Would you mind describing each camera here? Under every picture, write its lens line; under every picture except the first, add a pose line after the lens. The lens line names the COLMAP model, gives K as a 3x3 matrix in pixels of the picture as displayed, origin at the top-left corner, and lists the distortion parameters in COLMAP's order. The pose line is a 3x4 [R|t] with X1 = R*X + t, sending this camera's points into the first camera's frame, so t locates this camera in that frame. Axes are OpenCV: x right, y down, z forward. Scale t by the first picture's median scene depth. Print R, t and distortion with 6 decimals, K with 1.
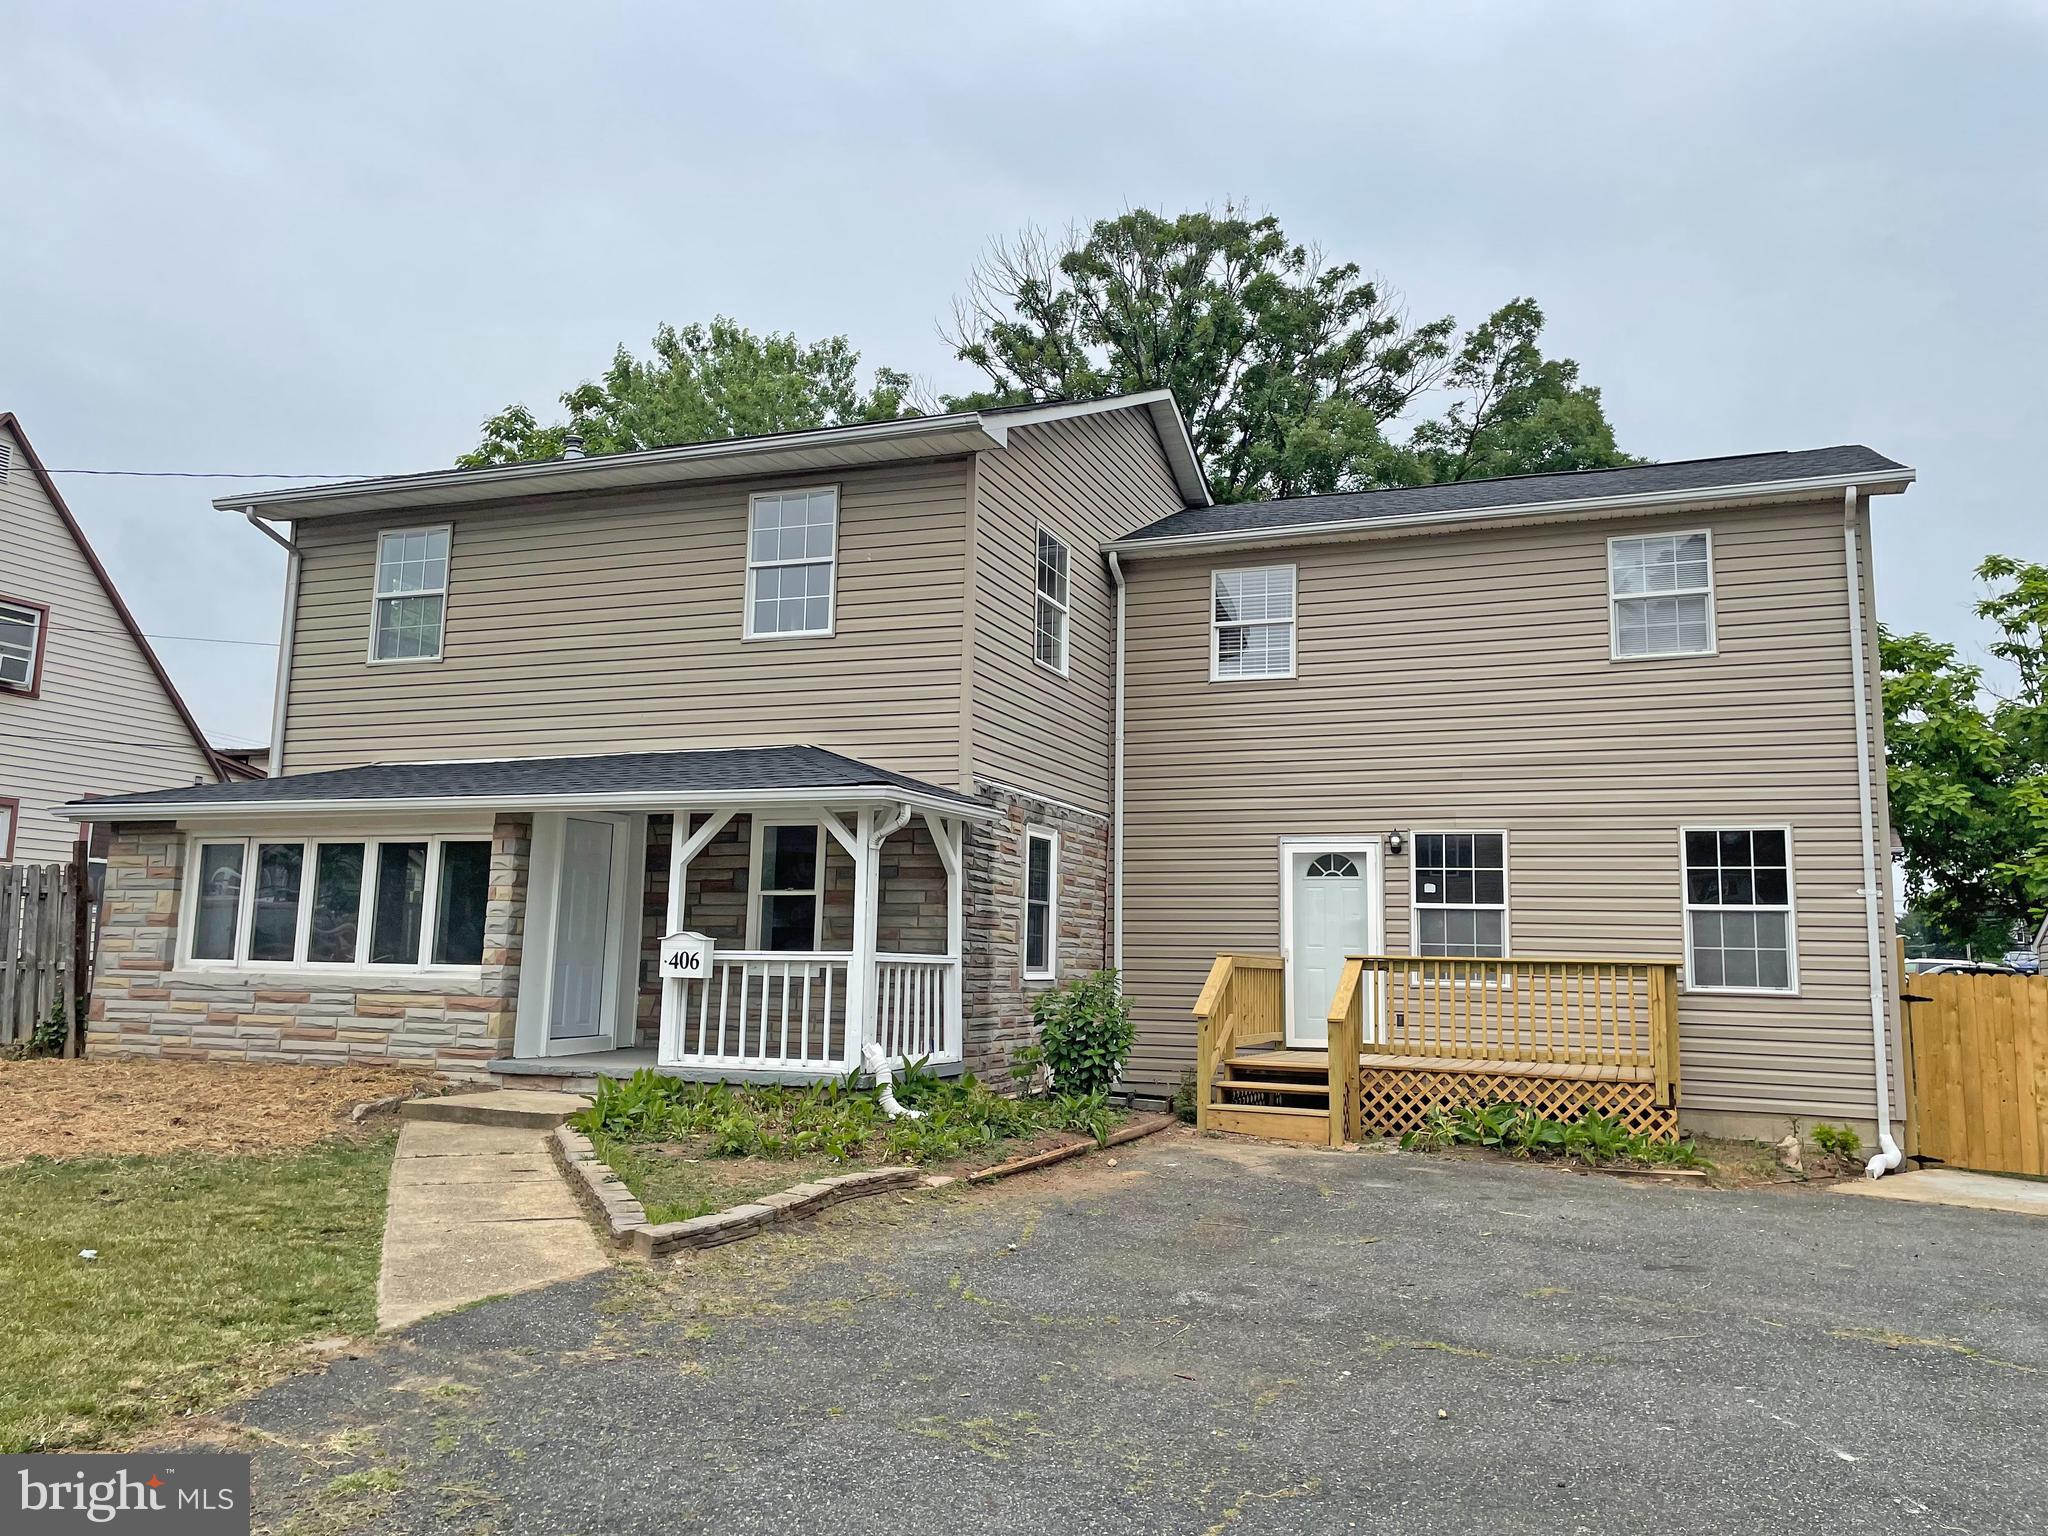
lens RADIAL K [[1544.5, 0, 1043.5], [0, 1544.5, 750.3], [0, 0, 1]] dist [0.090793, -0.119741]
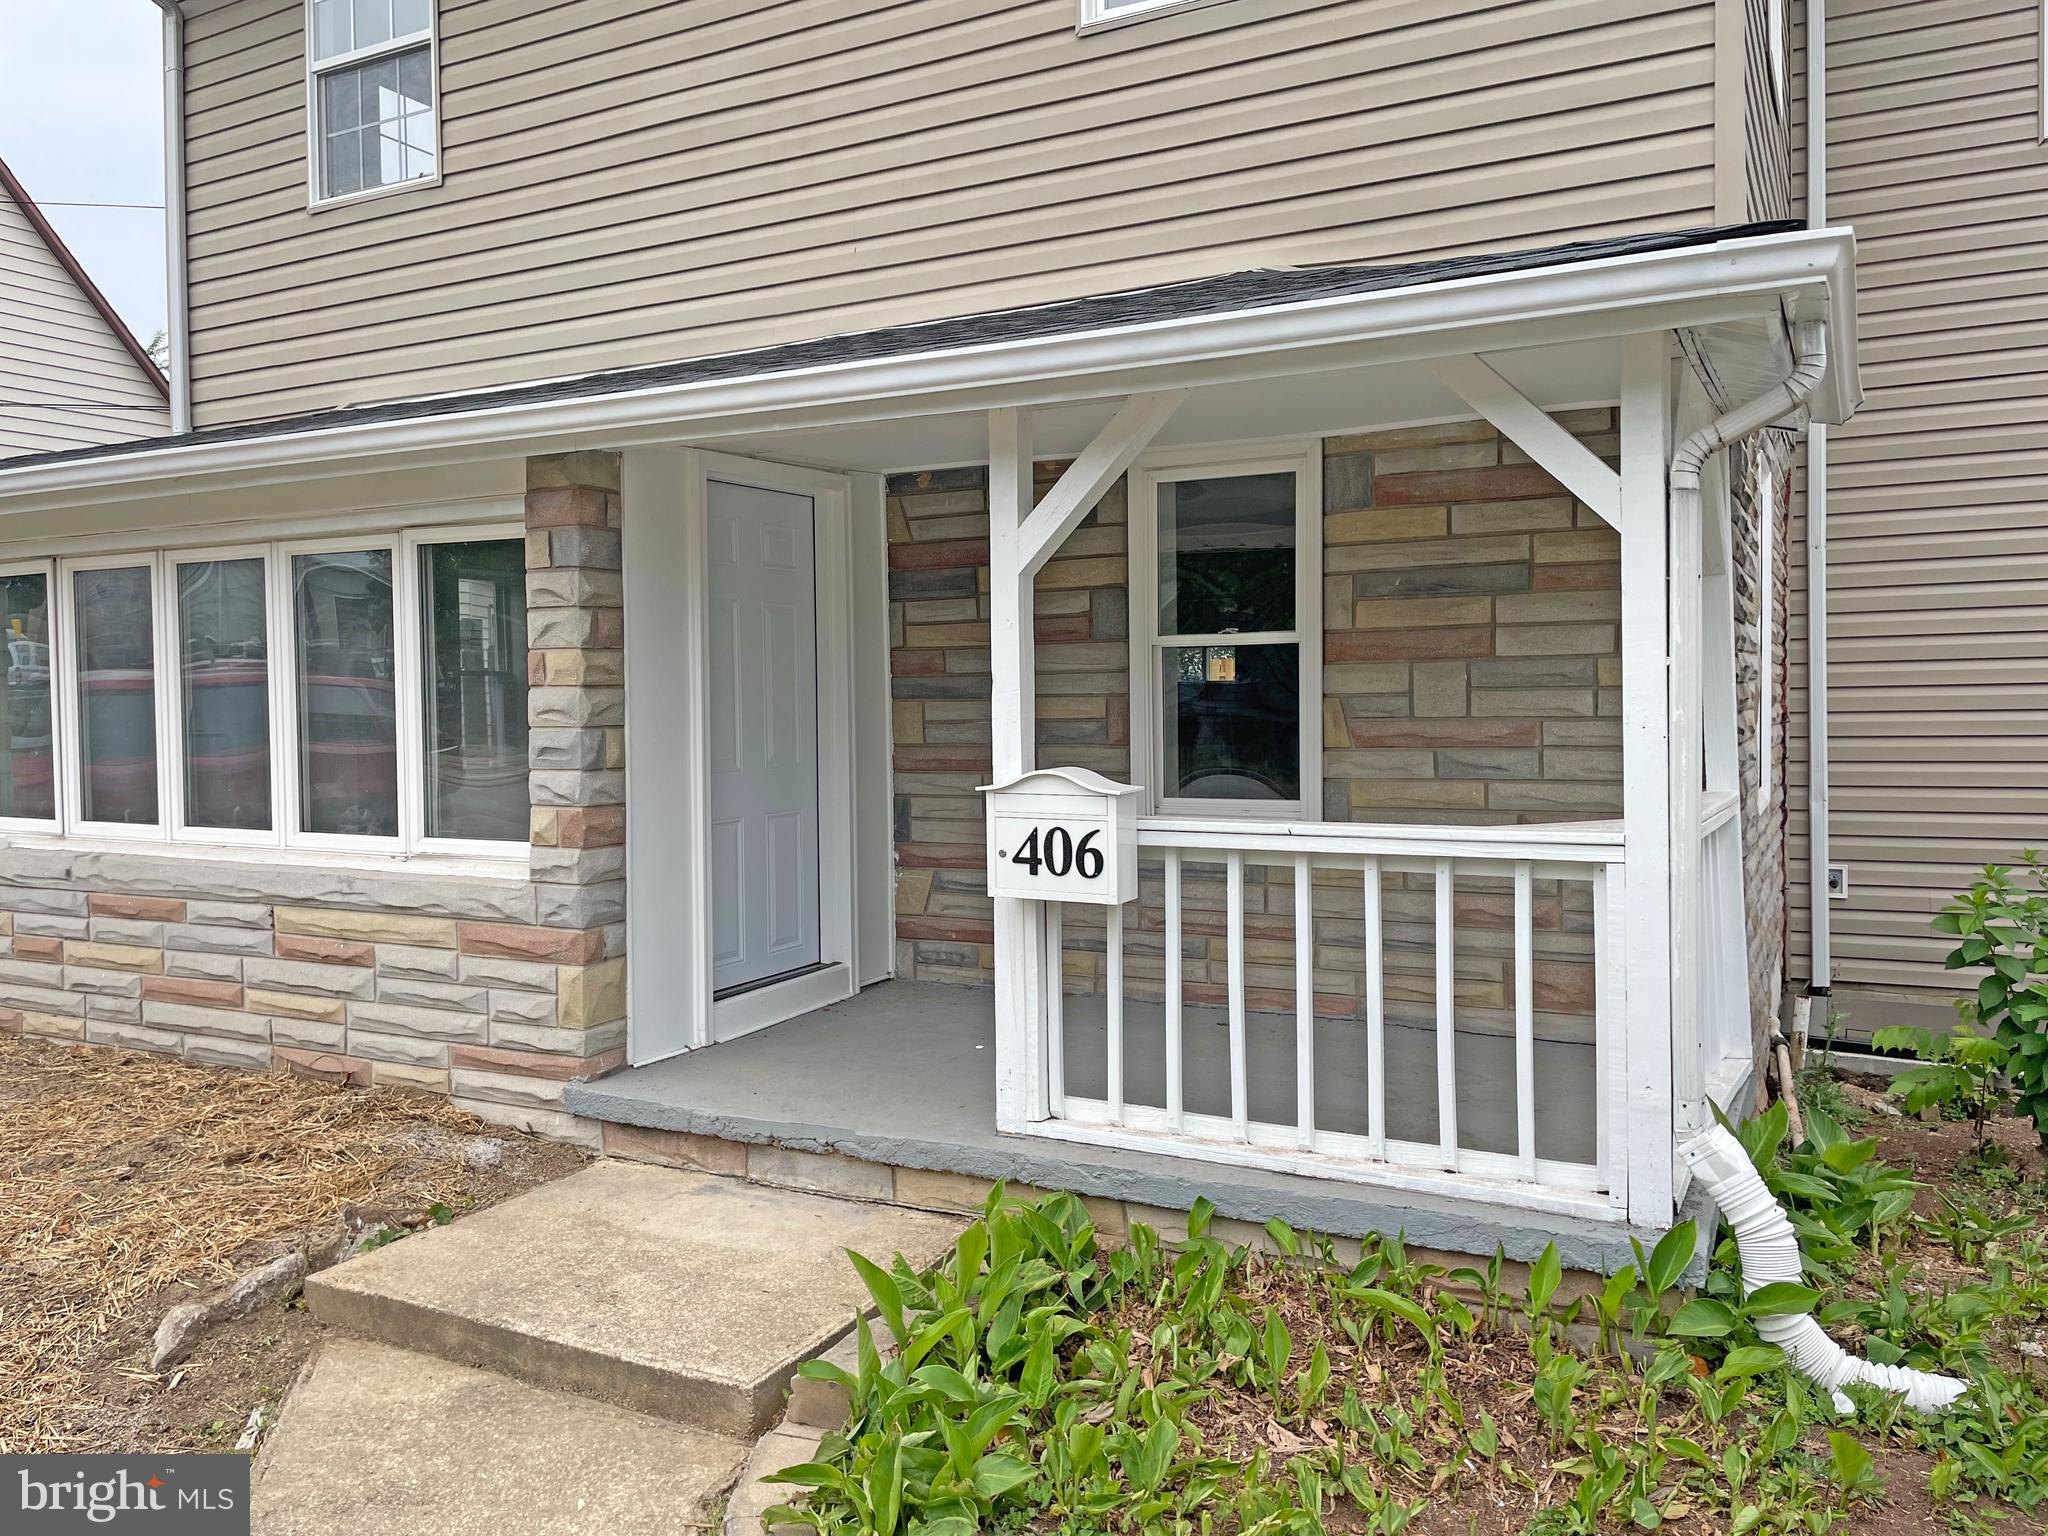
lens RADIAL K [[1544.5, 0, 1033.1], [0, 1544.5, 749.0], [0, 0, 1]] dist [0.090793, -0.119741]
pose [[0.992405, -0.029389, -0.119455, -0.176716], [0.049767, 0.983948, 0.171377, 0.048793], [0.112501, -0.176020, 0.977937, 0.606039]]
